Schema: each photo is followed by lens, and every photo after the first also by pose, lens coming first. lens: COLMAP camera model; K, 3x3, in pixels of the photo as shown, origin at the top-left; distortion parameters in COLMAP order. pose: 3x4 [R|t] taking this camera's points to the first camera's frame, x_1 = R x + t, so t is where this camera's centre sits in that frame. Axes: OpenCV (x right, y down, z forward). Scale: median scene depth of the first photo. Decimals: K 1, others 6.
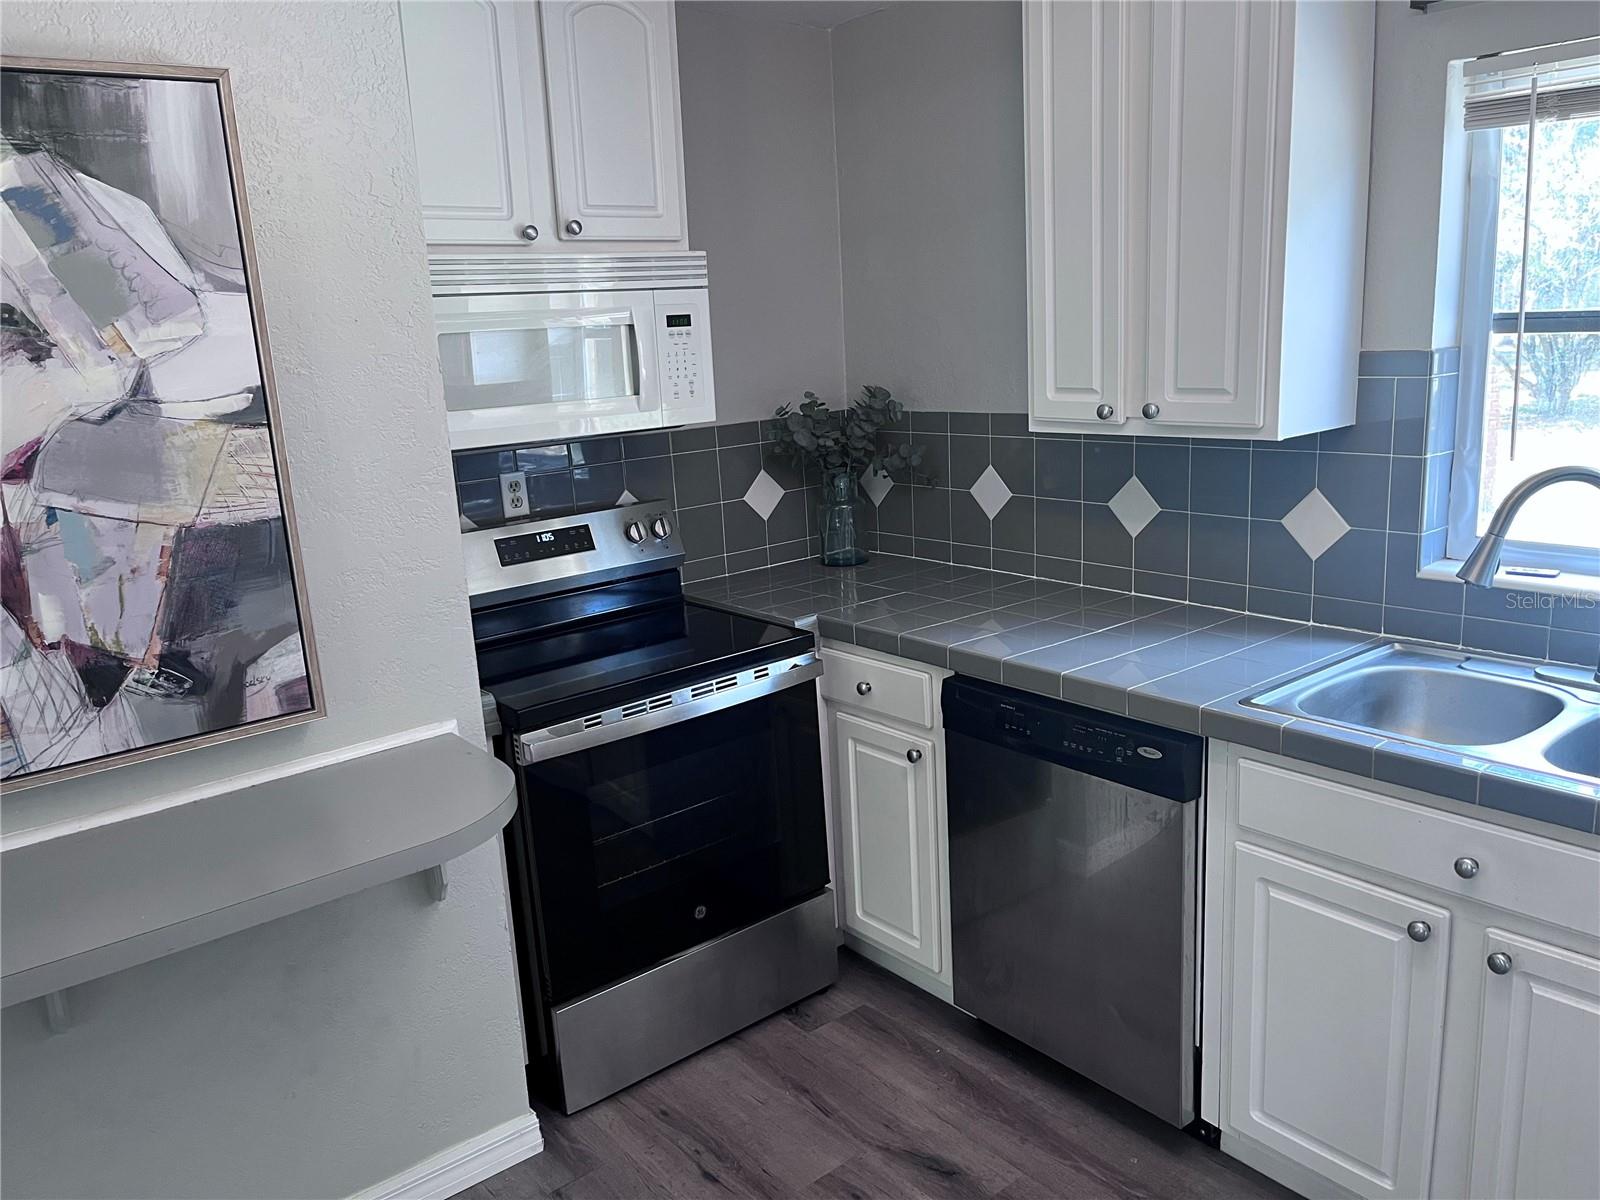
lens RADIAL K [[1217.0, 0, 797.0], [0, 1217.0, 594.8], [0, 0, 1]] dist [0.056058, -0.073879]
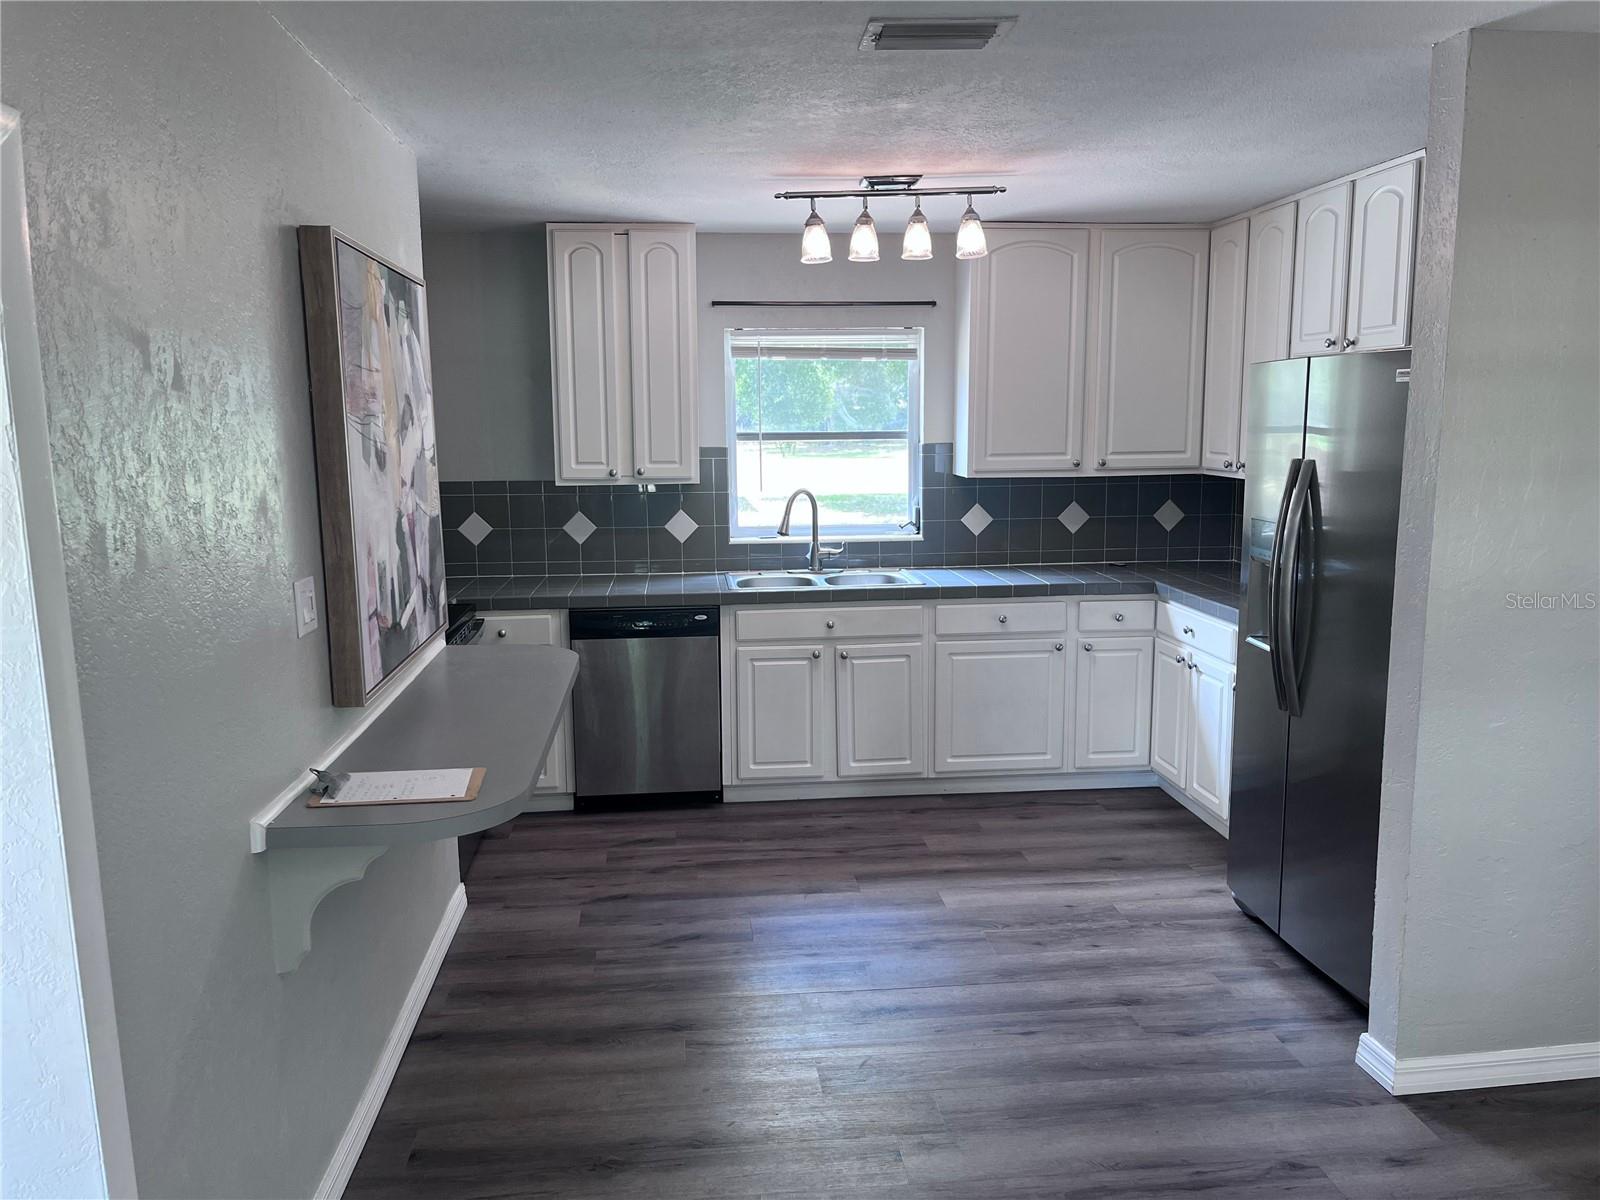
lens RADIAL K [[1217.0, 0, 784.9], [0, 1217.0, 609.5], [0, 0, 1]] dist [0.056058, -0.073879]
pose [[0.554283, -0.084754, 0.828002, -1.378434], [0.164754, 0.986291, -0.009334, 0.150104], [-0.815860, 0.141590, 0.560647, -0.361061]]
